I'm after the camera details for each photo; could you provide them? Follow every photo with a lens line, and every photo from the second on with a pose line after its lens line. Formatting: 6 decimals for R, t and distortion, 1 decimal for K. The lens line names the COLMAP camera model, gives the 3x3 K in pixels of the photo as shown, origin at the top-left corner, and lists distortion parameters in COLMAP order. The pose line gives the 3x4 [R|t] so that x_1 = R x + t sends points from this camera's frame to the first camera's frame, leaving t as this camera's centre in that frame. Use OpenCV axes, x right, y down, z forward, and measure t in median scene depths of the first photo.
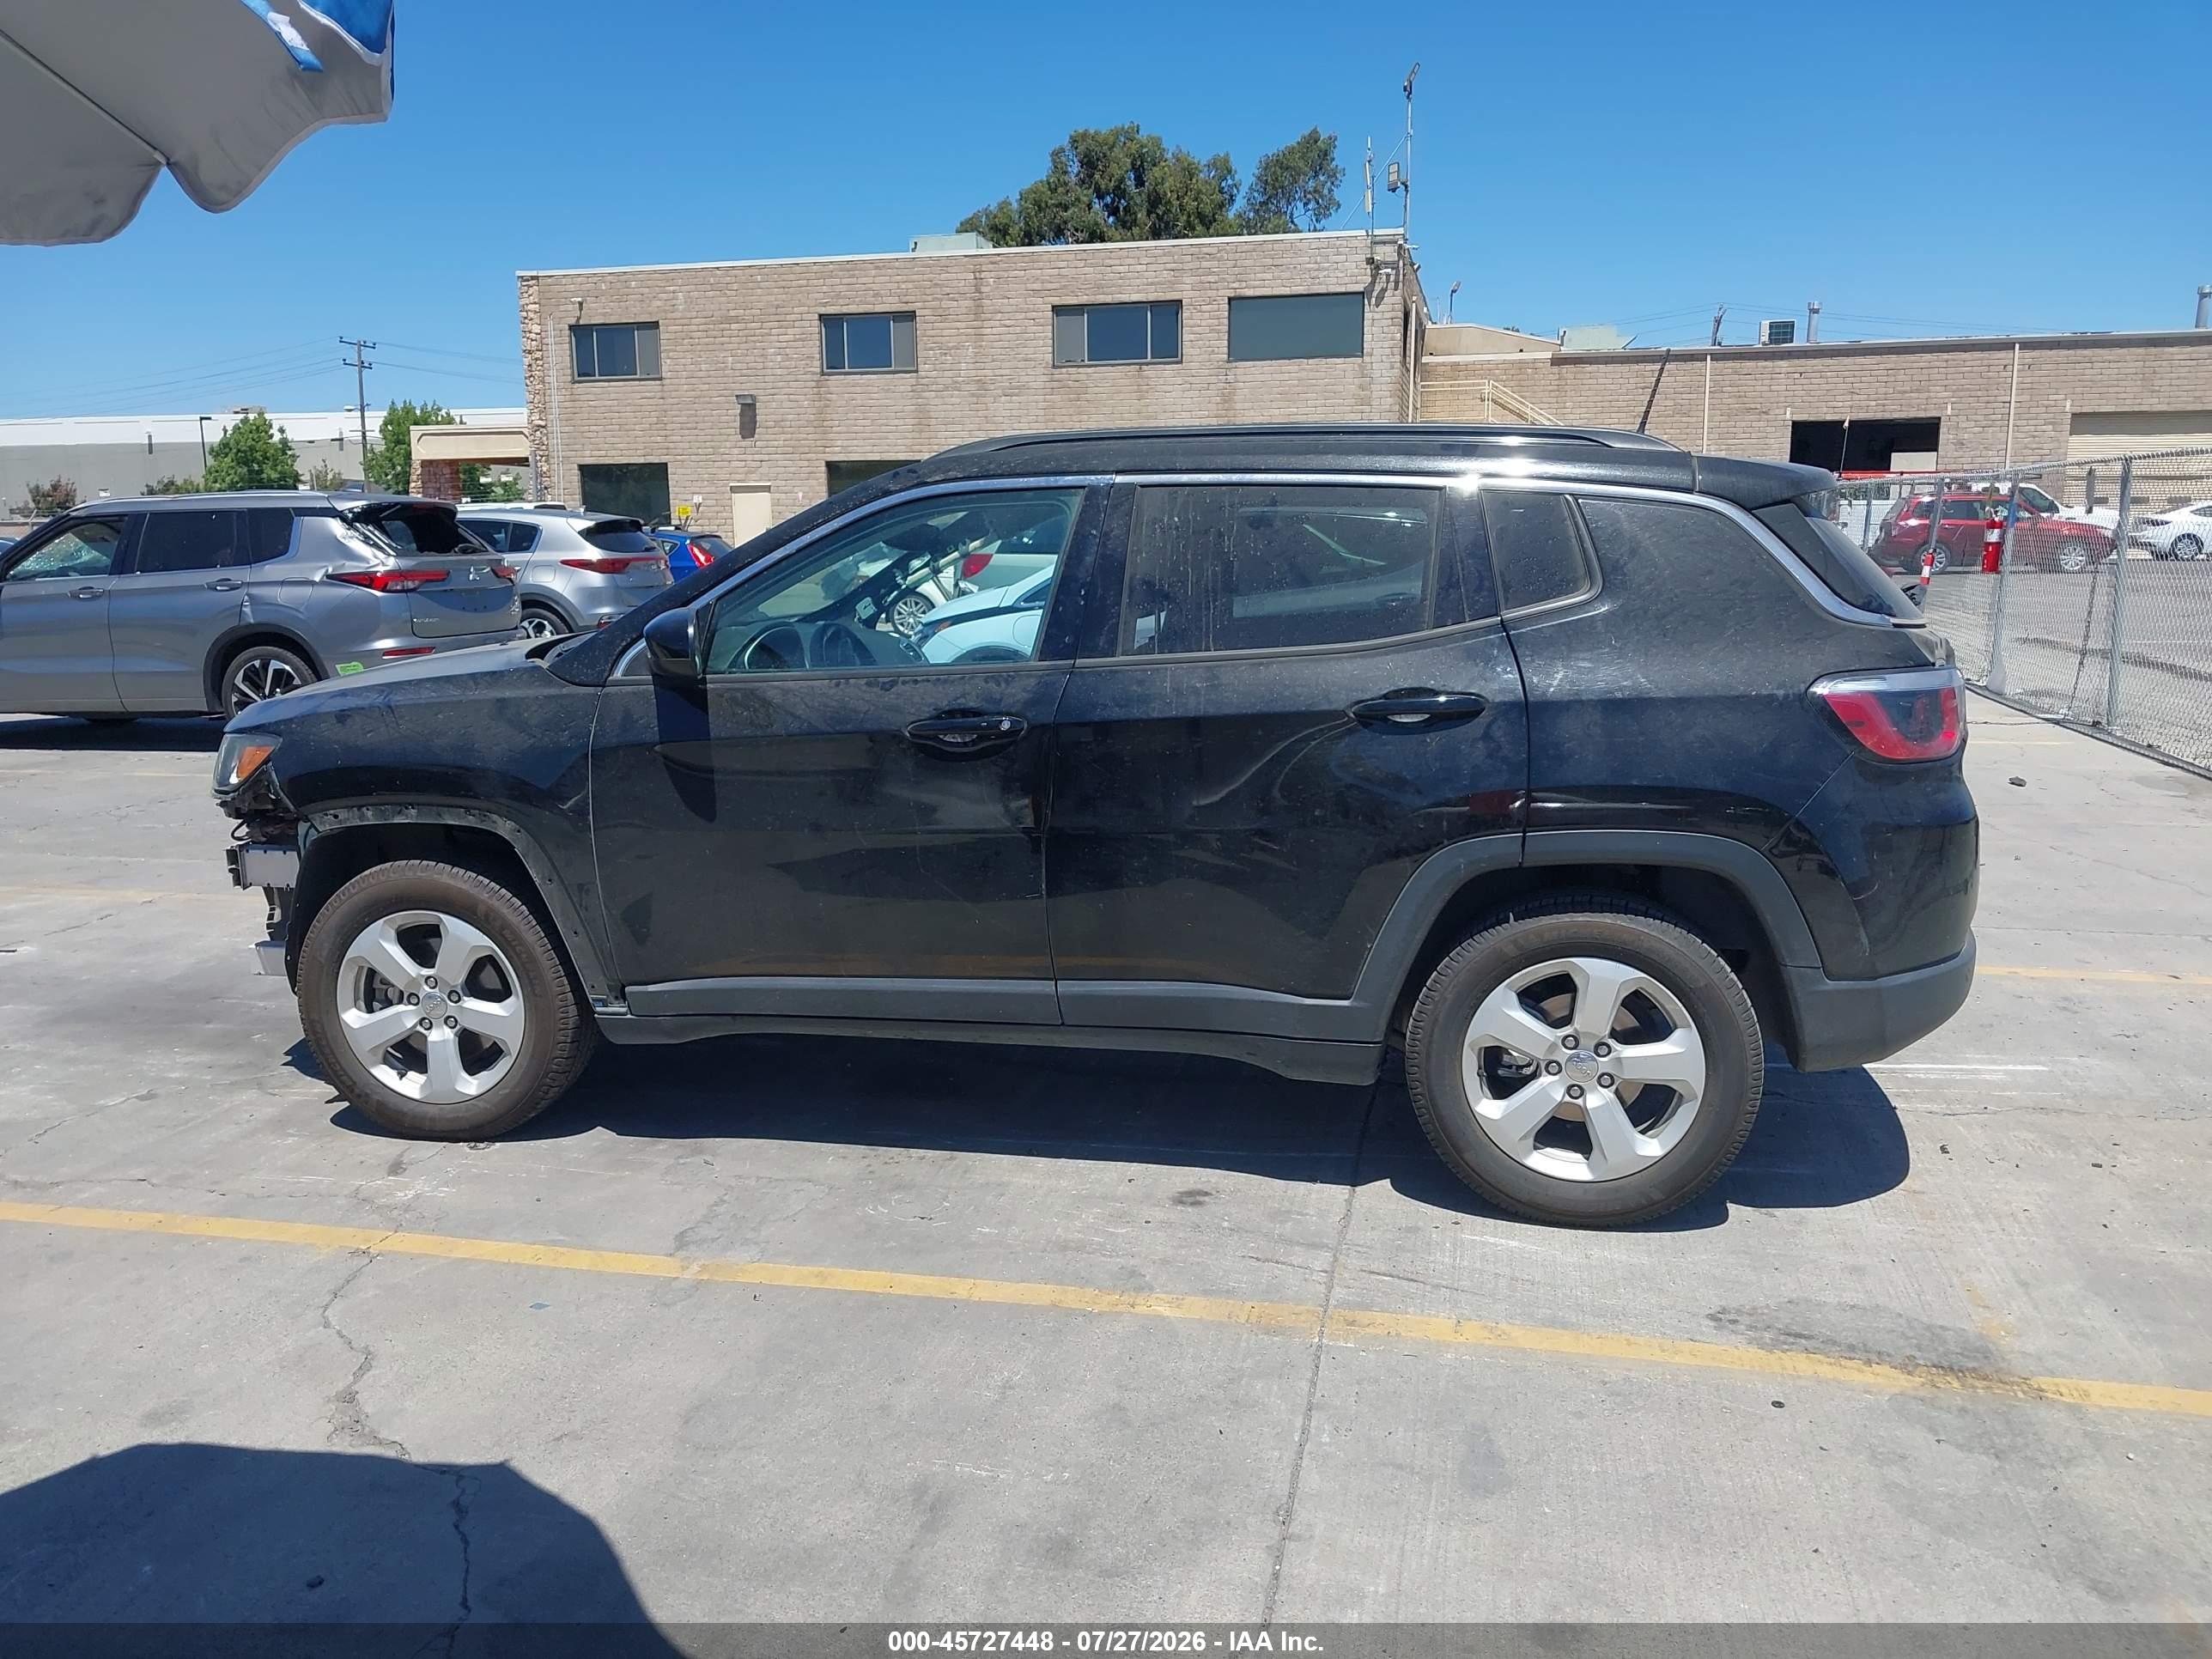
lens RADIAL K [[1754.3, 0, 1099.1], [0, 1754.3, 829.4], [0, 0, 1]] dist [0.026676, -0.031094]
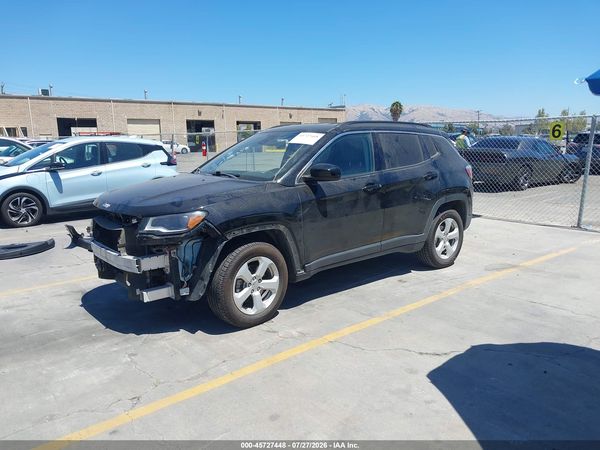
lens RADIAL K [[475.8, 0, 289.1], [0, 475.8, 224.7], [0, 0, 1]] dist [0.026676, -0.031094]
pose [[0.619686, -0.136715, 0.772850, -1.371921], [0.144275, 0.987774, 0.059052, -0.078775], [-0.771475, 0.074909, 0.631835, 0.487772]]
